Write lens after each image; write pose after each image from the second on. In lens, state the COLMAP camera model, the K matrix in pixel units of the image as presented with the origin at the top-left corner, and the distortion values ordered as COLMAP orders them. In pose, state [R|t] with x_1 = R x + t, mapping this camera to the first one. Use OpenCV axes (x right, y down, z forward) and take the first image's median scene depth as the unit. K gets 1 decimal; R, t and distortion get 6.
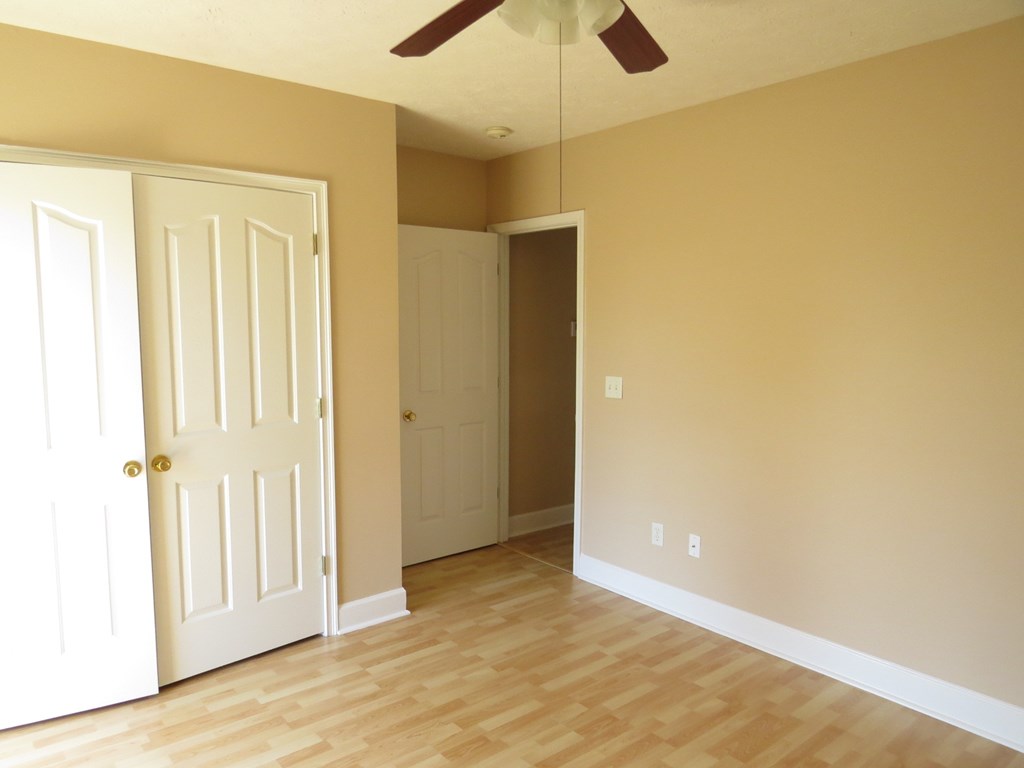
lens RADIAL K [[739.9, 0, 504.3], [0, 739.9, 384.7], [0, 0, 1]] dist [-0.007139, 0.002122]
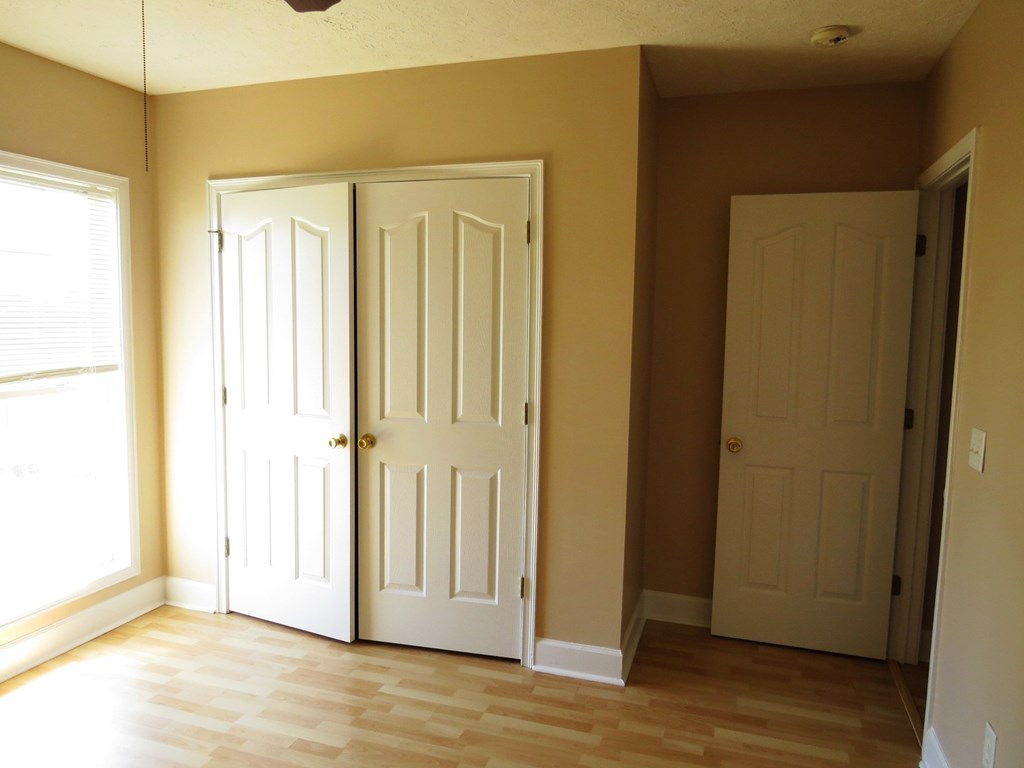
lens RADIAL K [[739.9, 0, 506.8], [0, 739.9, 384.9], [0, 0, 1]] dist [-0.007139, 0.002122]
pose [[0.526603, 0.090642, -0.845266, 0.526777], [-0.093717, 0.994429, 0.048251, -0.047224], [0.844930, 0.053806, 0.532164, 0.527084]]
